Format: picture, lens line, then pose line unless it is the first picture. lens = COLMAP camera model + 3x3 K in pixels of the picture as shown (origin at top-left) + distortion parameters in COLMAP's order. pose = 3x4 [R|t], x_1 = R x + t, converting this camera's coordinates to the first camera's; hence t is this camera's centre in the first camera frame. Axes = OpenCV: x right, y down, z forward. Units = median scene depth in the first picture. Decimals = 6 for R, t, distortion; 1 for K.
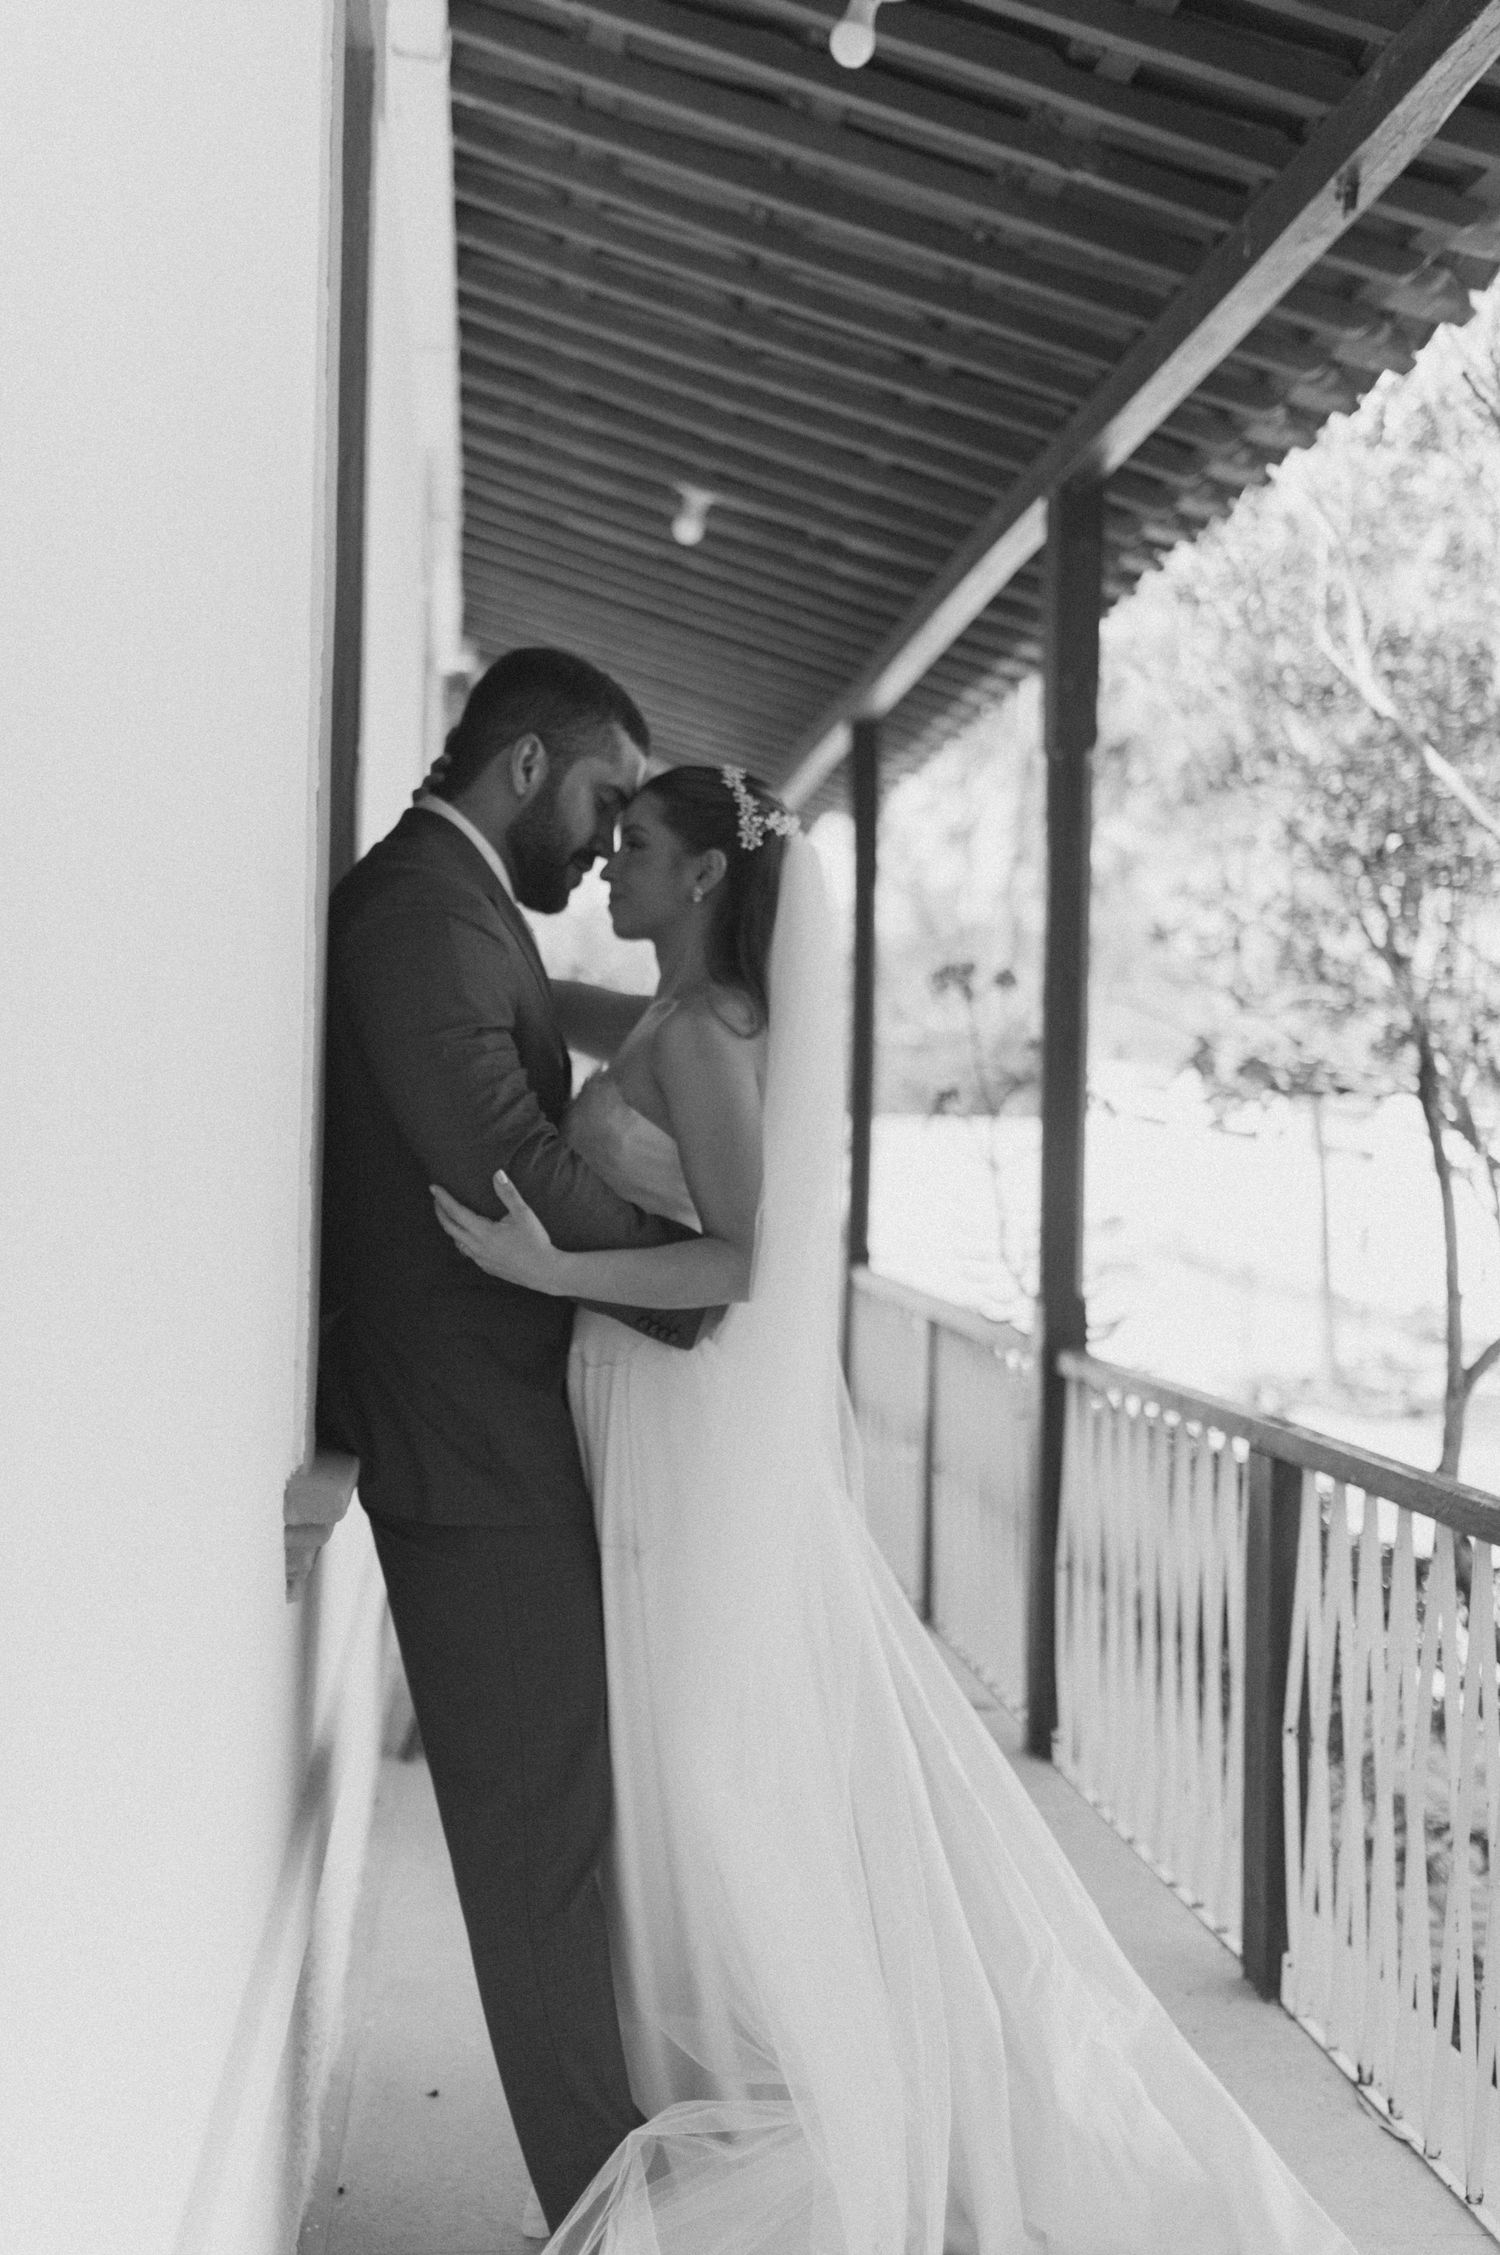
lens RADIAL K [[2132.6, 0, 742.7], [0, 2132.6, 1166.0], [0, 0, 1]] dist [0.009524, 0.004827]
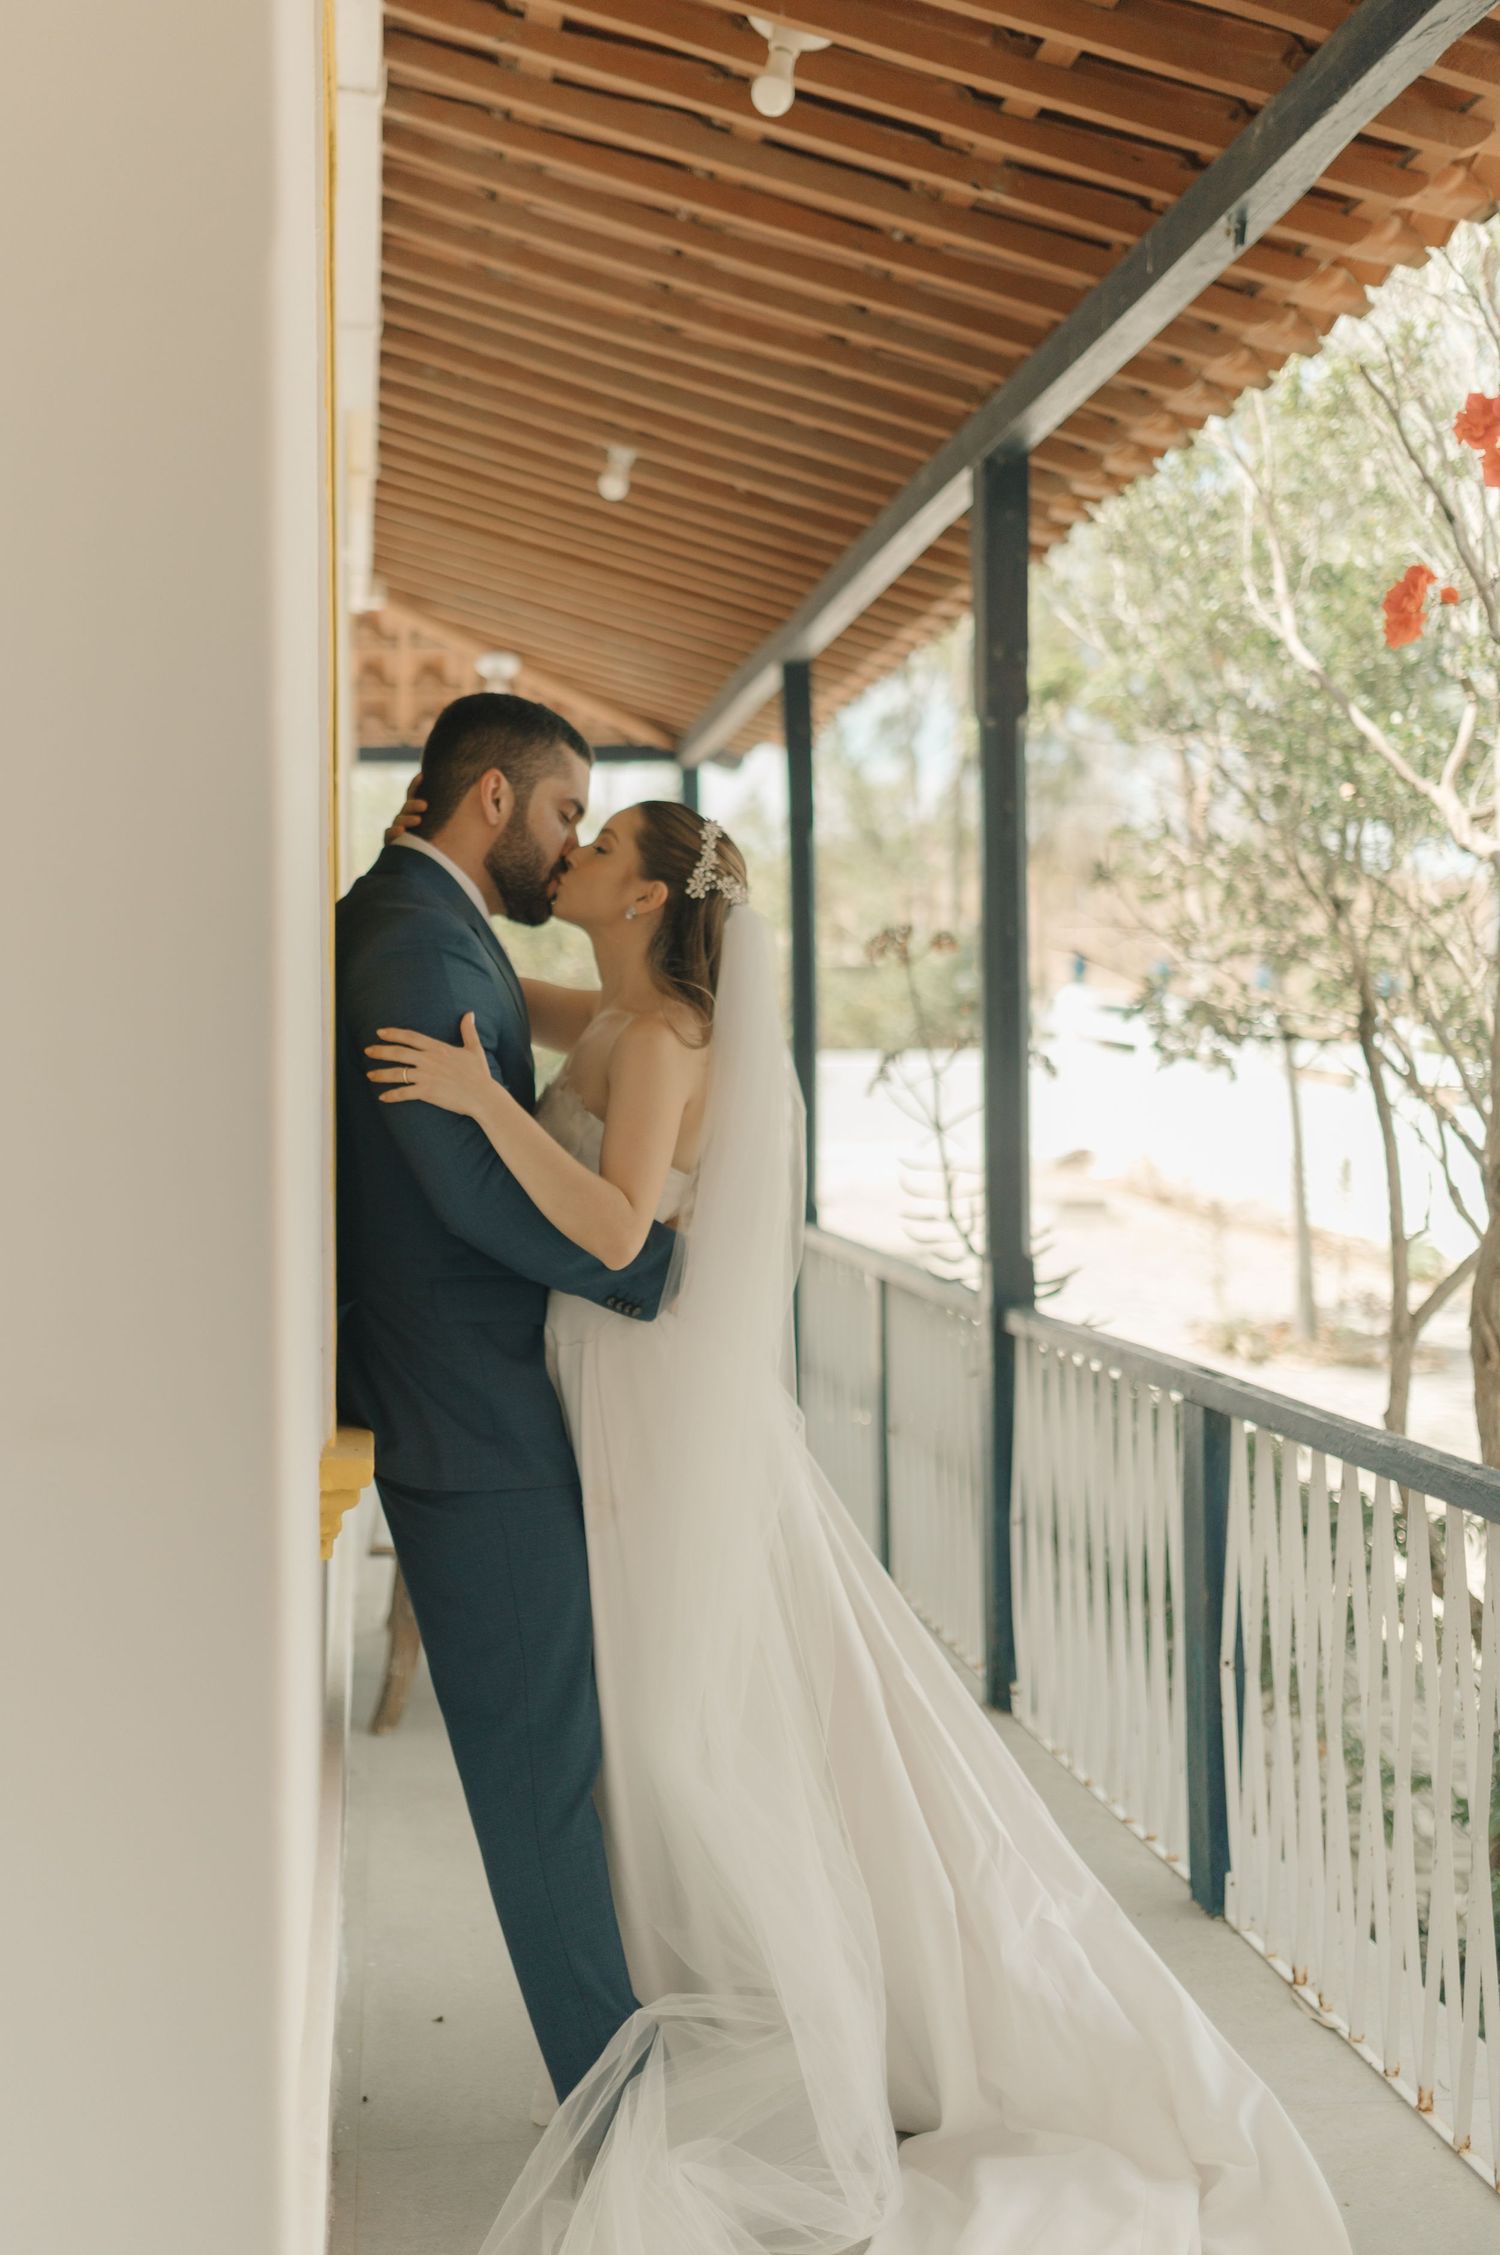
lens RADIAL K [[2427.4, 0, 750.0], [0, 2427.4, 1127.5], [0, 0, 1]] dist [0.003814, 0.006218]
pose [[0.999008, -0.028342, 0.034339, -0.011175], [0.027877, 0.999514, 0.013946, -0.019622], [-0.034718, -0.012975, 0.999313, -0.150529]]
